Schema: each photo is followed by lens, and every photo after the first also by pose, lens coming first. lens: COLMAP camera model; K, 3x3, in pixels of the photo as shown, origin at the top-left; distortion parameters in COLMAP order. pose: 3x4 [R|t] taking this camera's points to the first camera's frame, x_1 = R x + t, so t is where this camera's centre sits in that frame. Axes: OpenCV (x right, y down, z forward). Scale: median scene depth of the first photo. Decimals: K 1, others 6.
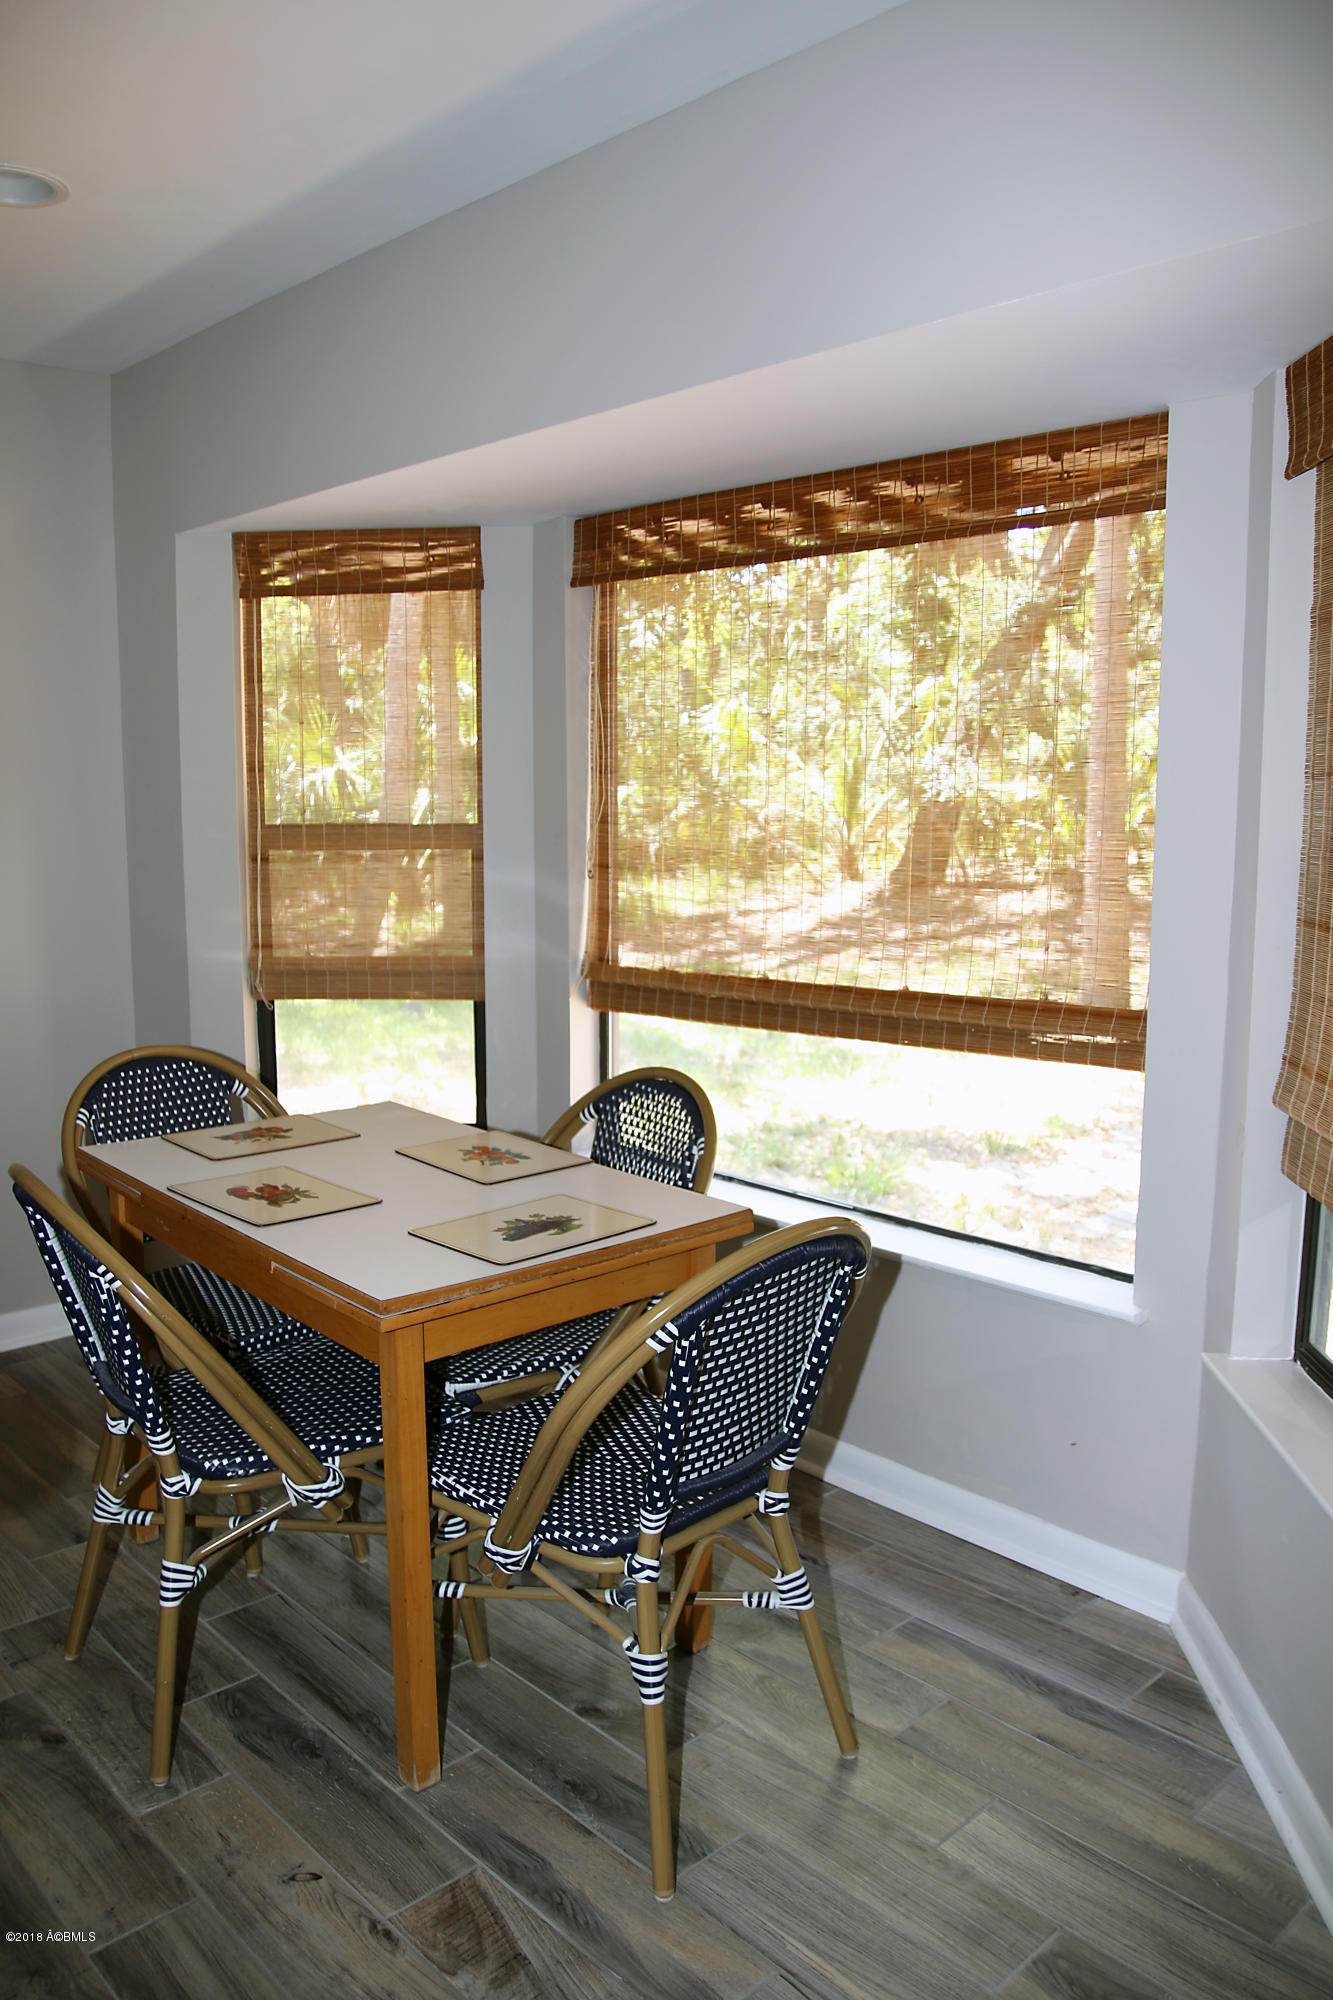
lens RADIAL K [[1524.2, 0, 668.6], [0, 1524.2, 1009.5], [0, 0, 1]] dist [-0.134931, 0.080643]
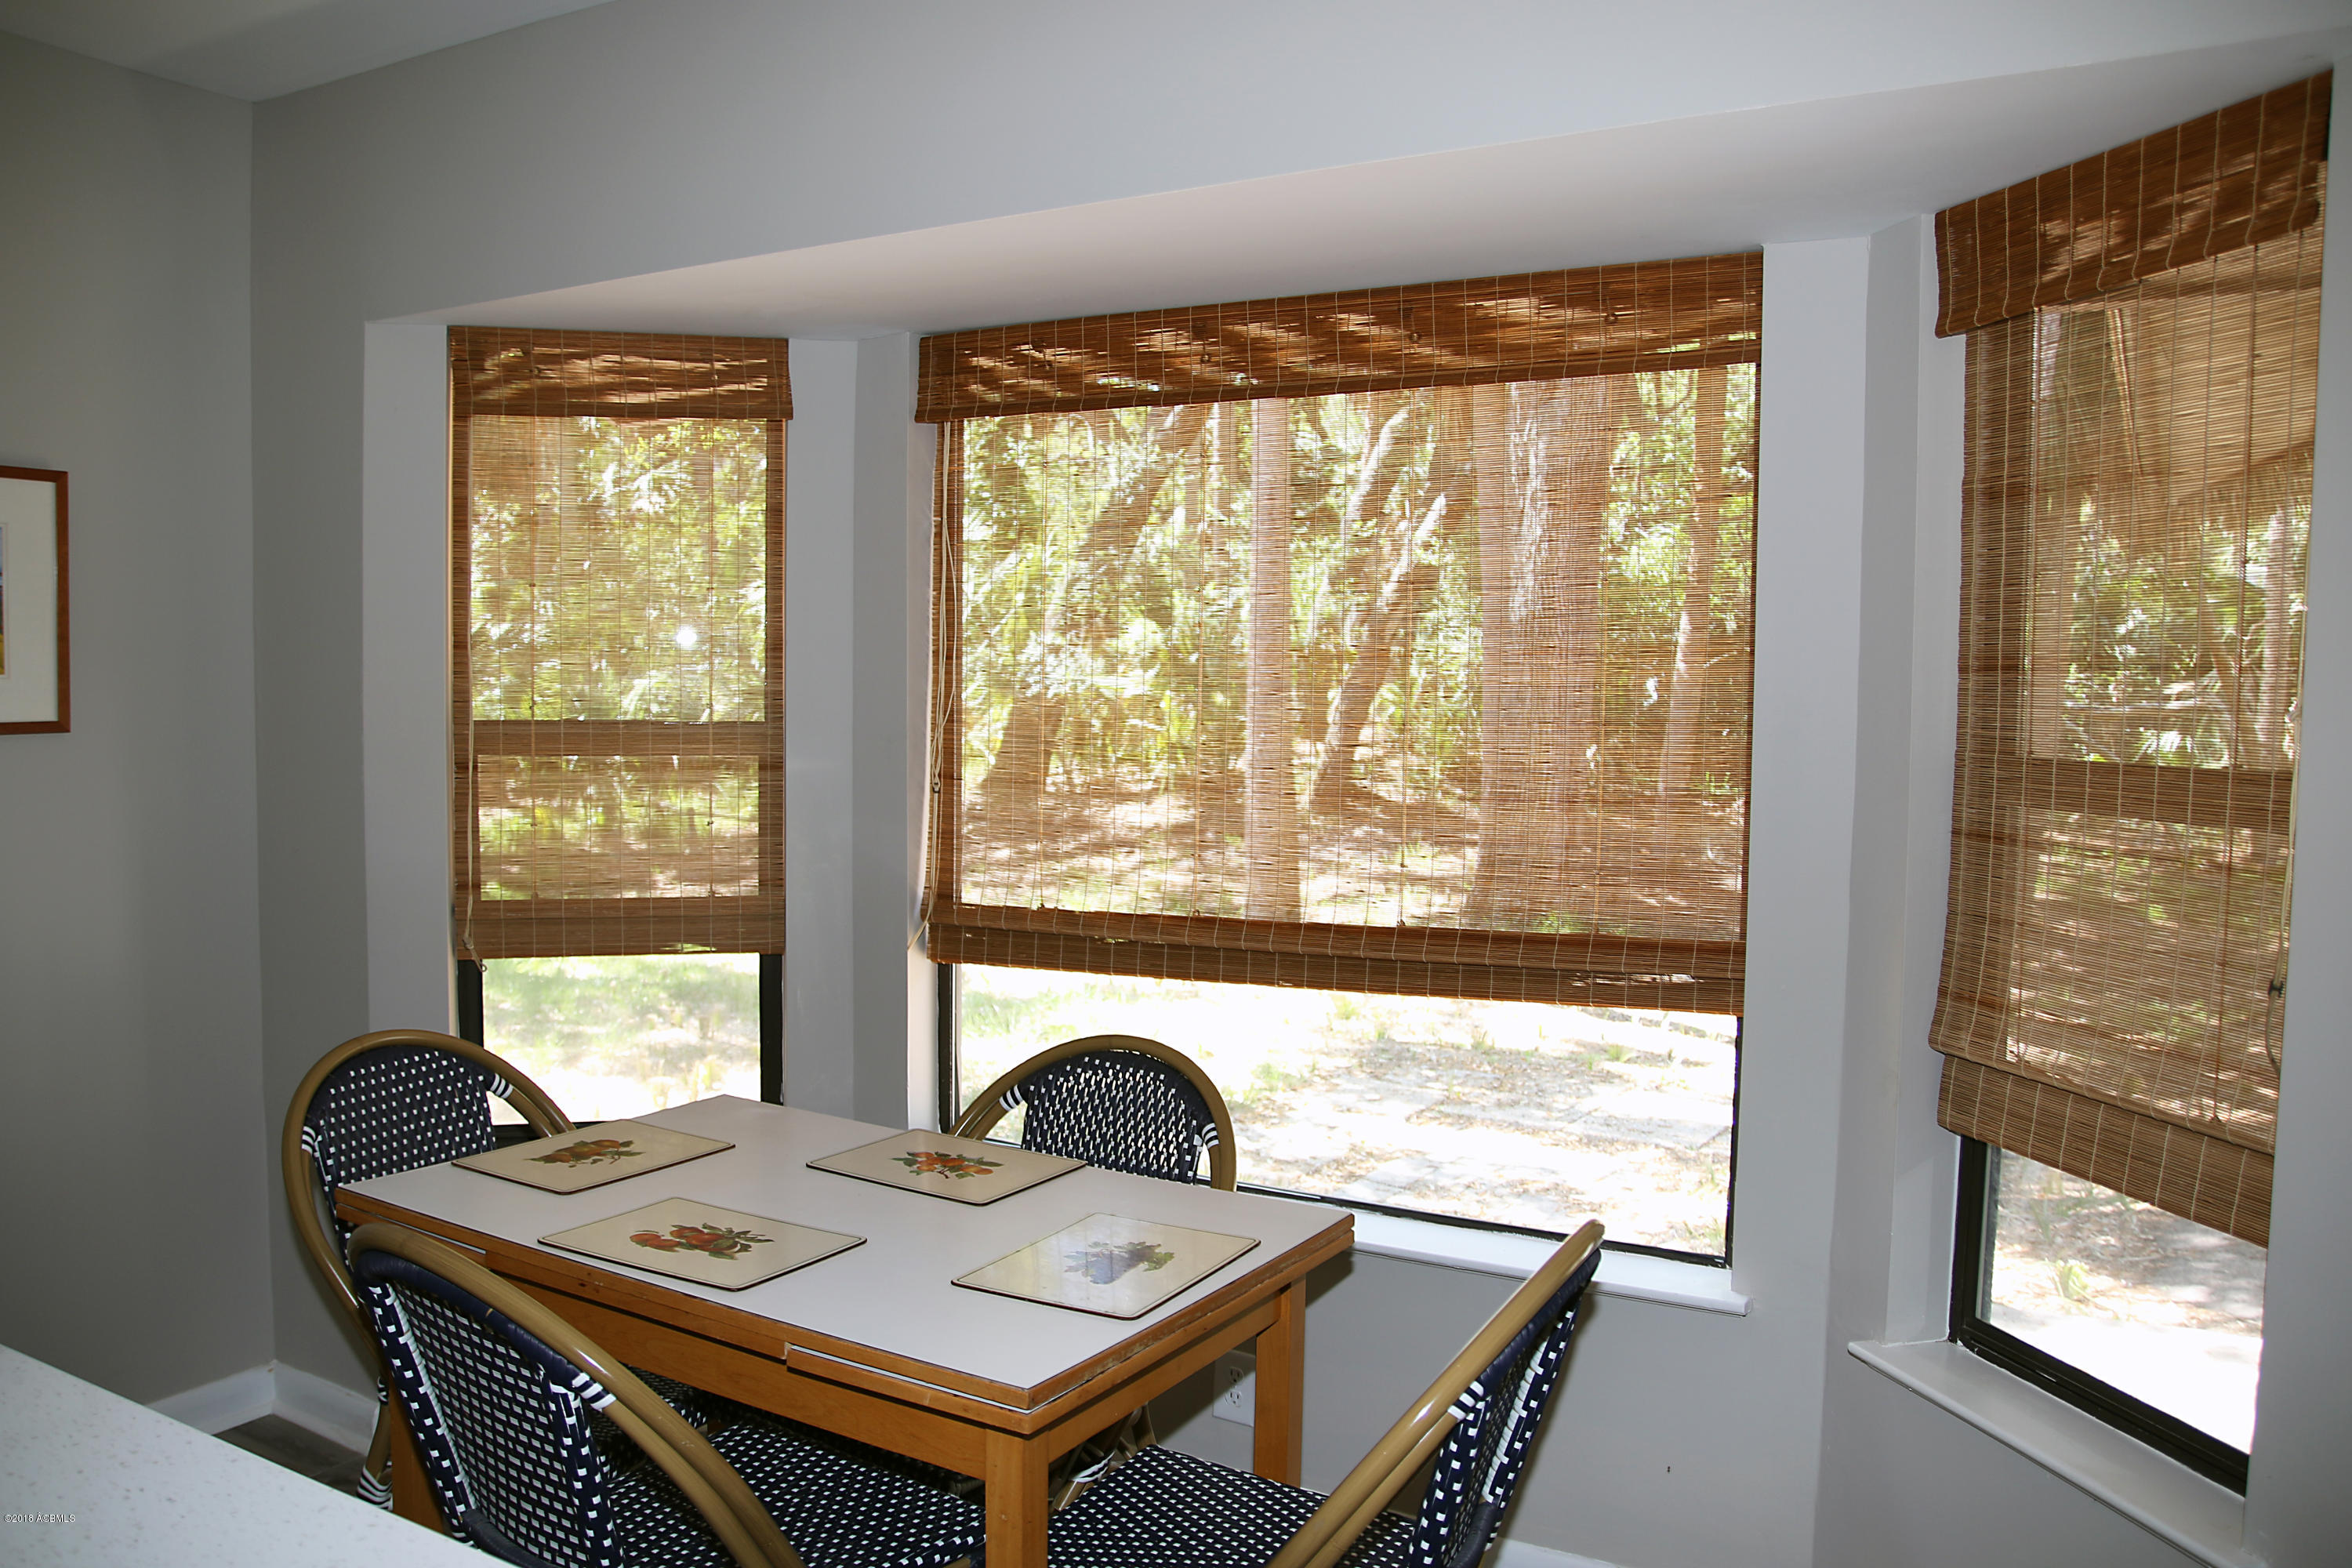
lens RADIAL K [[1792.5, 0, 1156.0], [0, 1792.5, 785.8], [0, 0, 1]] dist [-0.134931, 0.080643]
pose [[0.957456, -0.003511, 0.288557, -0.206016], [0.028567, 0.996168, -0.082664, -0.010476], [-0.287161, 0.087390, 0.953888, 0.092769]]
